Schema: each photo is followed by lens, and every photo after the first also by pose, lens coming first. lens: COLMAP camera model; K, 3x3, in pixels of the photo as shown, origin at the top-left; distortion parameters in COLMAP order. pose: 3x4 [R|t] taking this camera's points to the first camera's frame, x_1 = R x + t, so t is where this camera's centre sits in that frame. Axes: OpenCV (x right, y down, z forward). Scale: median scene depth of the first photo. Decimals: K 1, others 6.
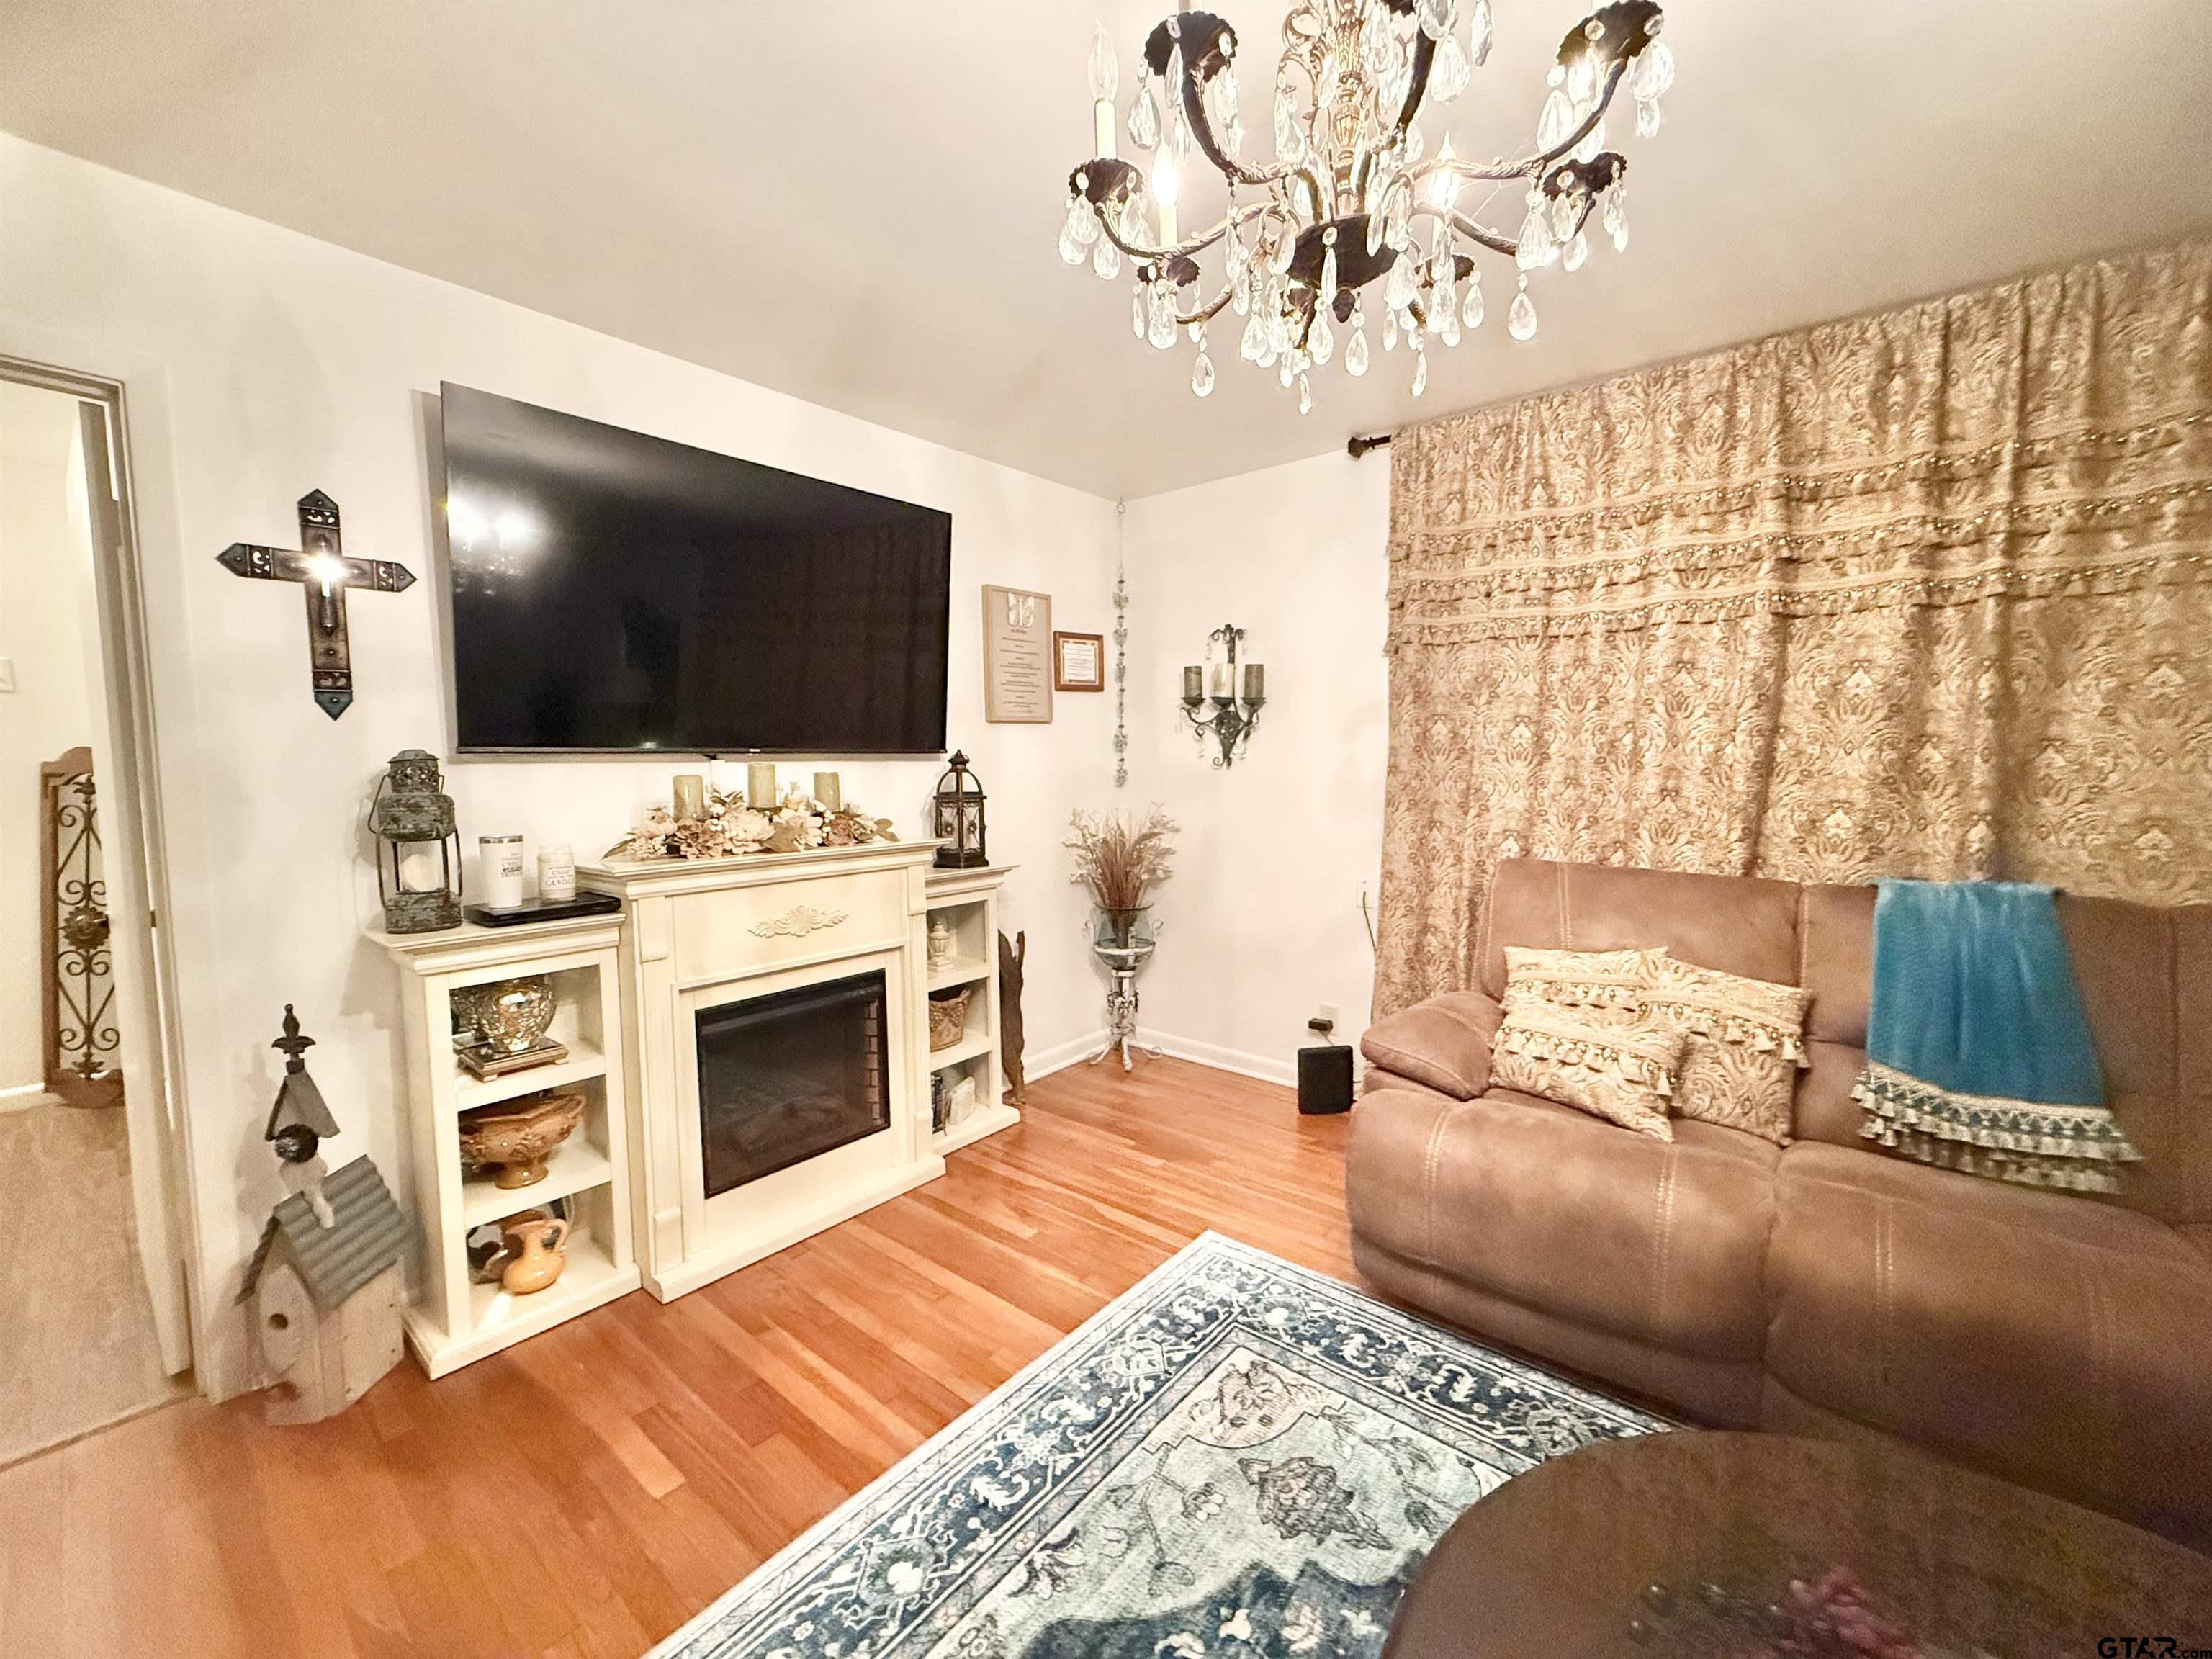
lens RADIAL K [[882.7, 0, 1103.6], [0, 882.7, 829.3], [0, 0, 1]] dist [-0.000811, -0.000271]
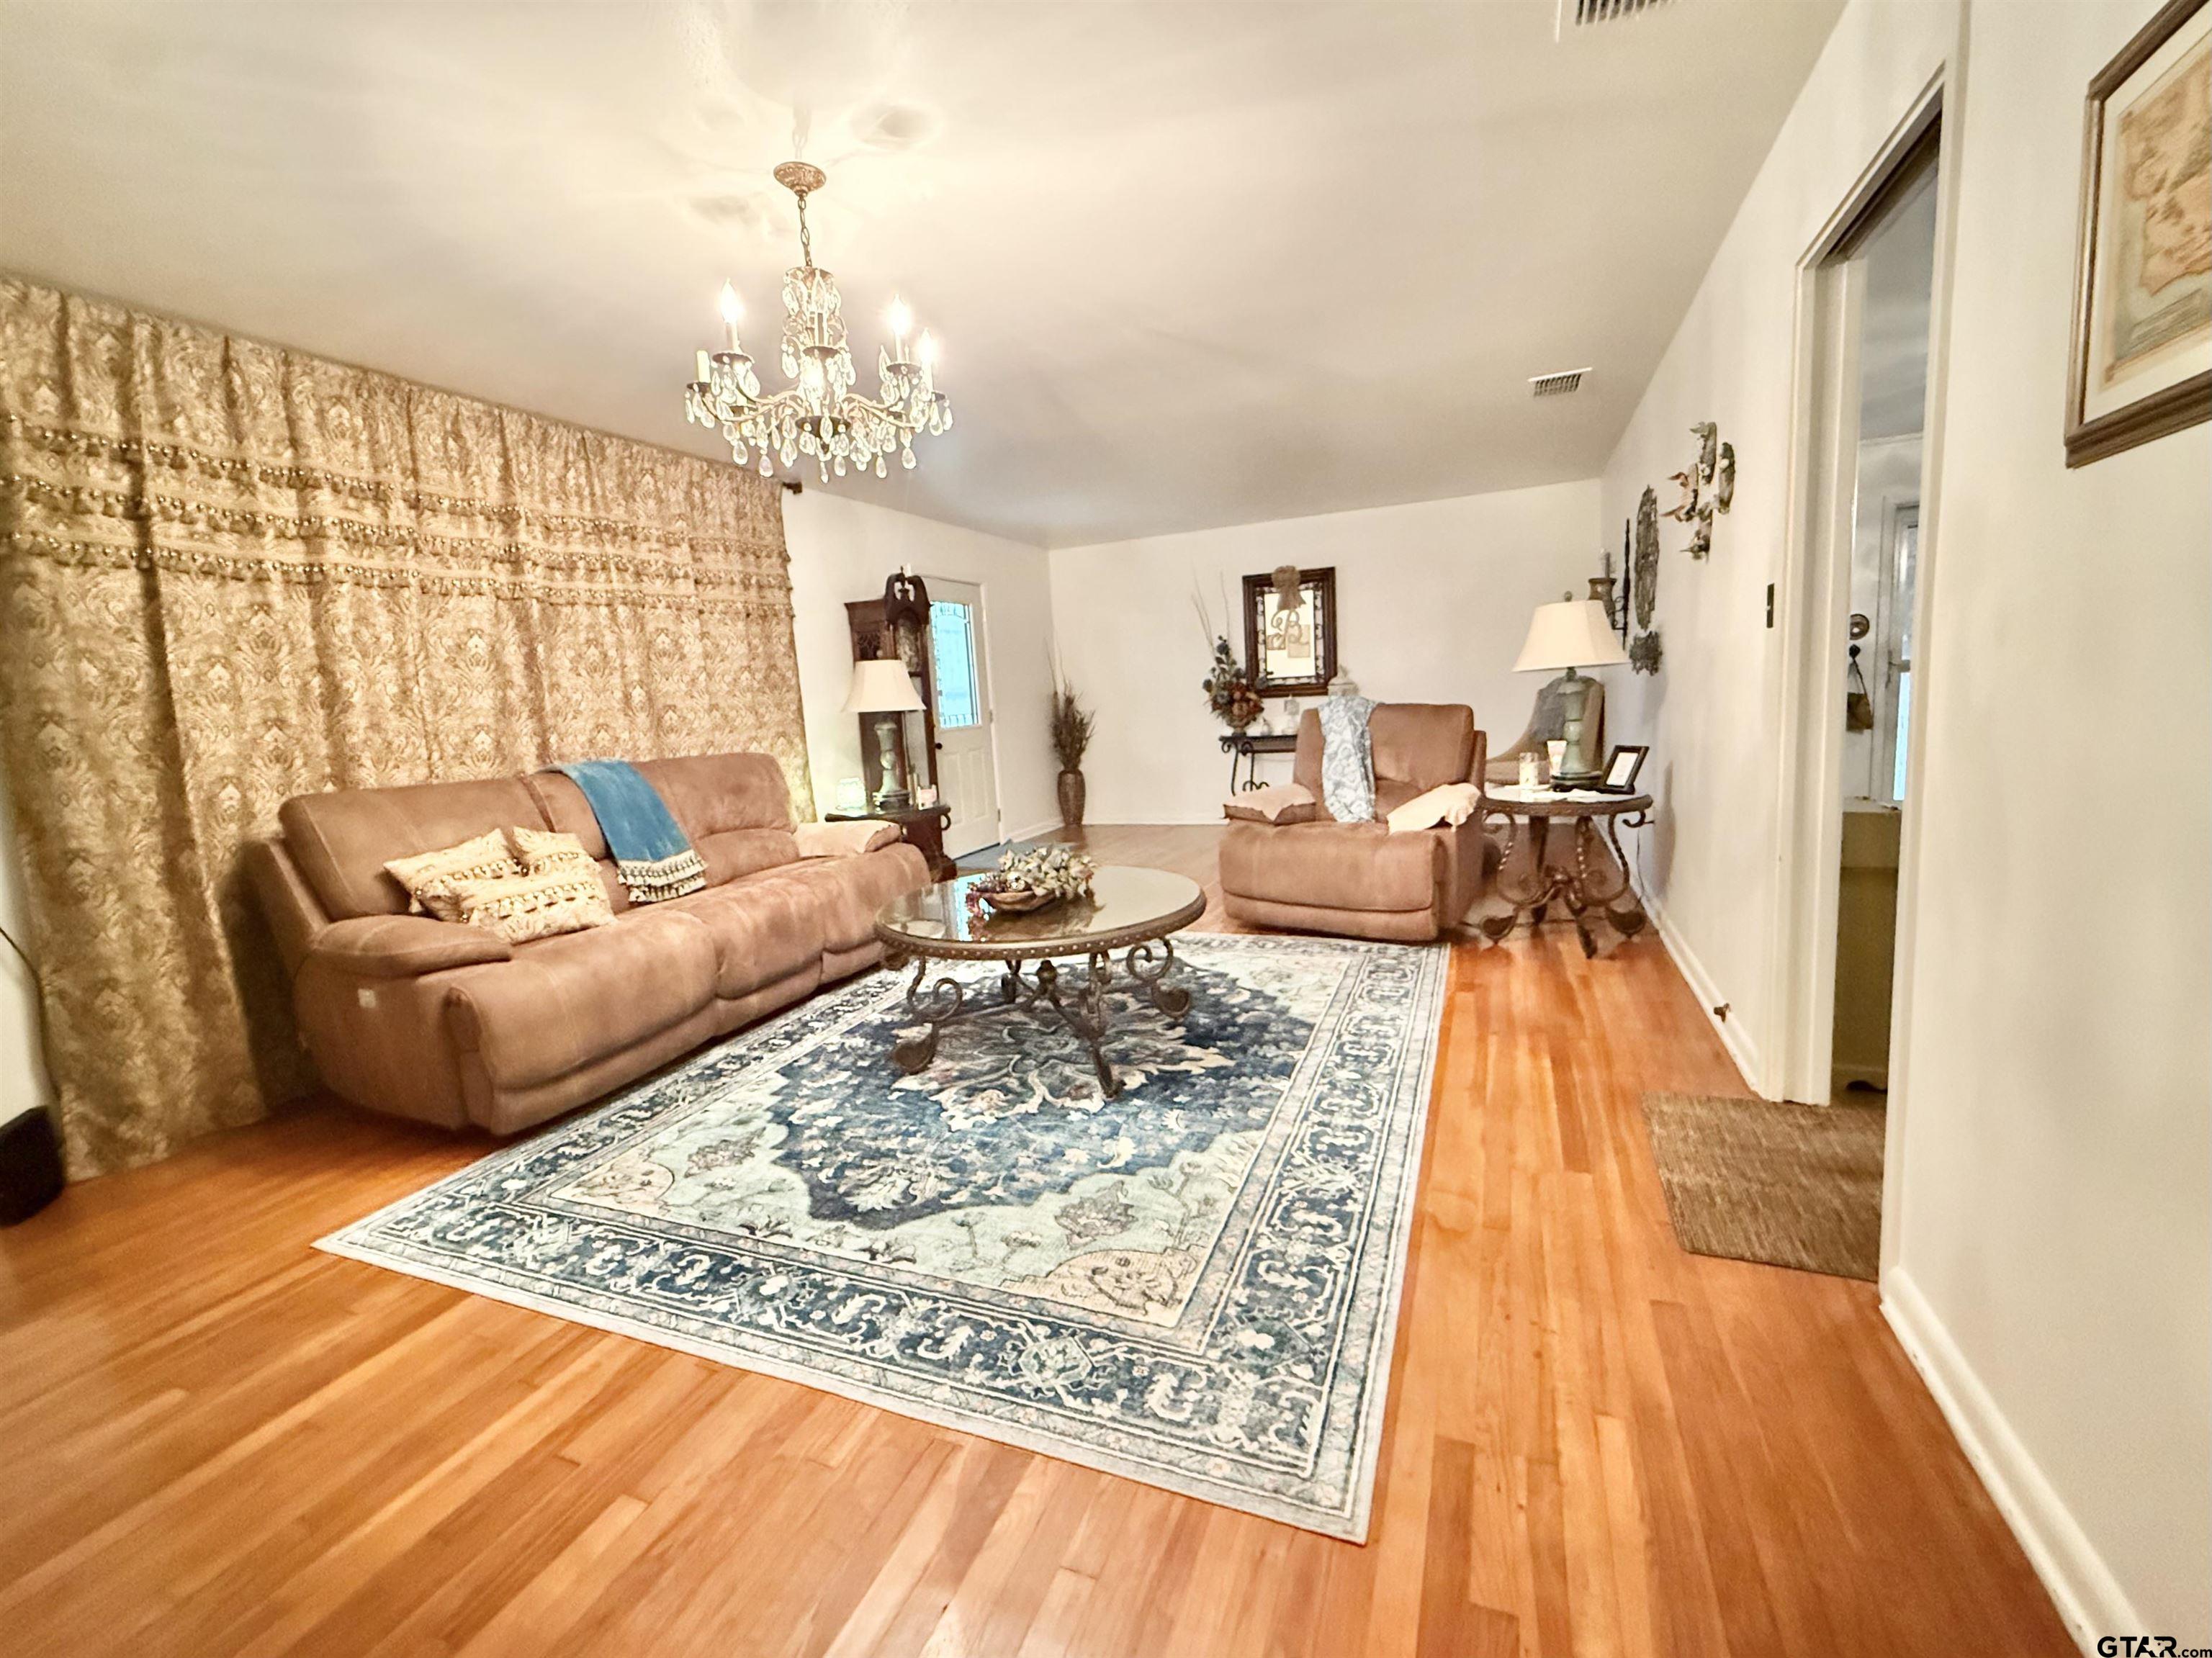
lens RADIAL K [[882.6, 0, 1112.3], [0, 882.6, 814.3], [0, 0, 1]] dist [-0.000811, -0.000271]
pose [[-0.301275, -0.115571, 0.946508, -1.097980], [0.126858, 0.978946, 0.159911, 0.014044], [-0.945061, 0.168250, -0.280271, 0.555374]]
